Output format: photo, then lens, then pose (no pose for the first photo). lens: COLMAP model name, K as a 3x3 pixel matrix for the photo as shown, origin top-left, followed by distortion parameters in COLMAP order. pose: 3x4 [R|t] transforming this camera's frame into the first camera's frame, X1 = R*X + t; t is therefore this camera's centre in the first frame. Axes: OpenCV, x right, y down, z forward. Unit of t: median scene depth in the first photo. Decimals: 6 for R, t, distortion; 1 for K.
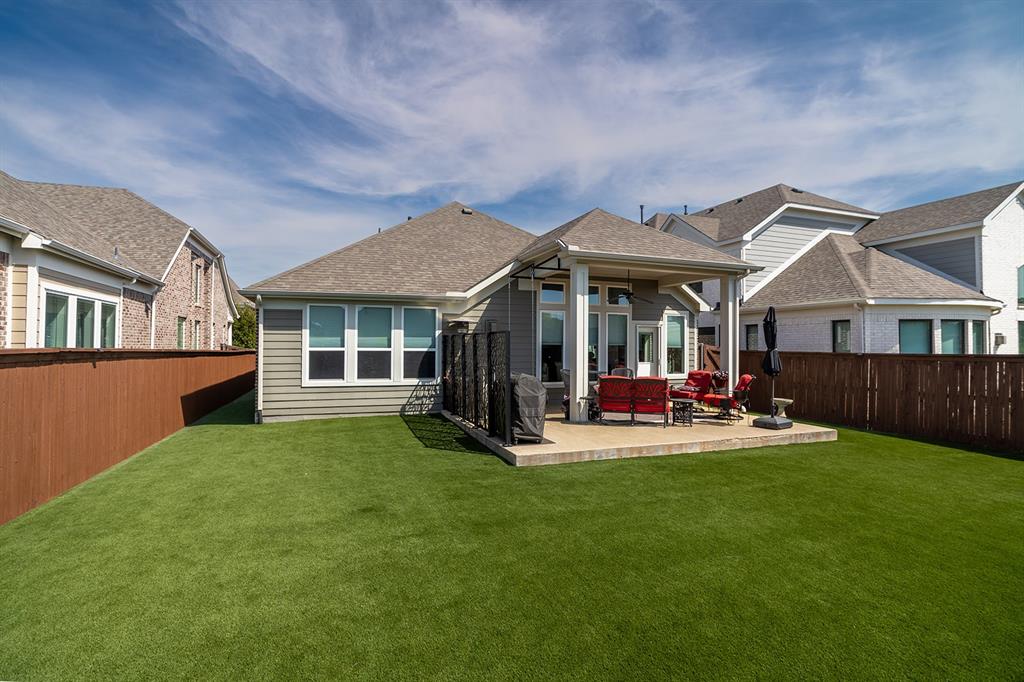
lens RADIAL K [[497.8, 0, 507.3], [0, 497.8, 339.9], [0, 0, 1]] dist [-0.033158, 0.000743]
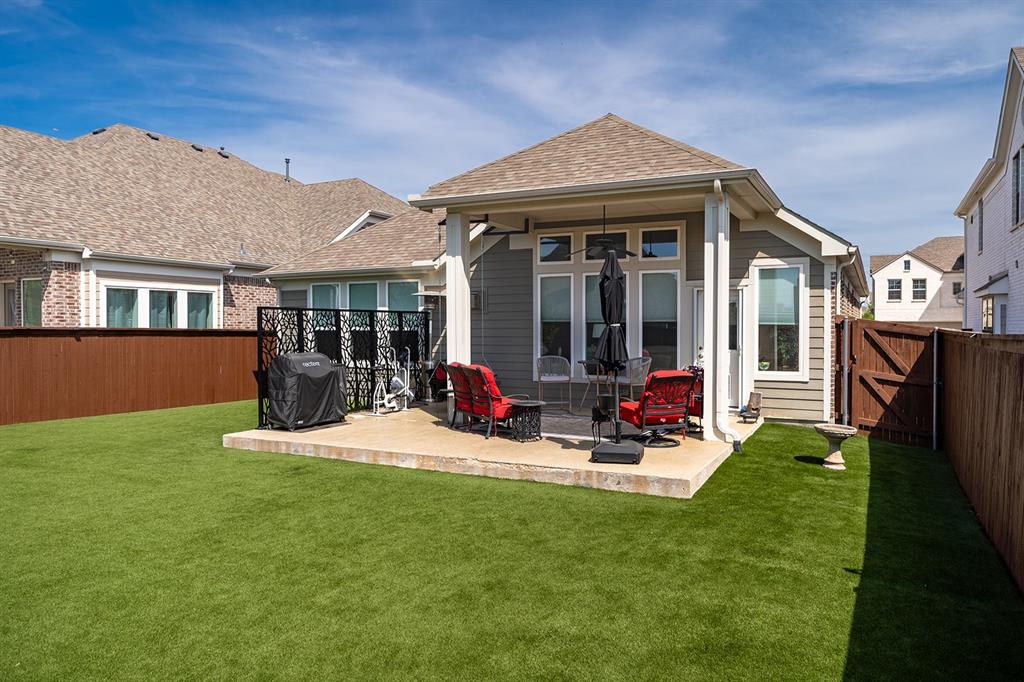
lens RADIAL K [[729.0, 0, 512.0], [0, 729.0, 341.0], [0, 0, 1]] dist [0.008771, 0.000248]
pose [[0.683003, 0.008382, -0.730367, 0.917319], [0.012187, 0.999664, 0.022868, 0.013562], [0.730314, -0.024520, 0.682672, 0.277111]]
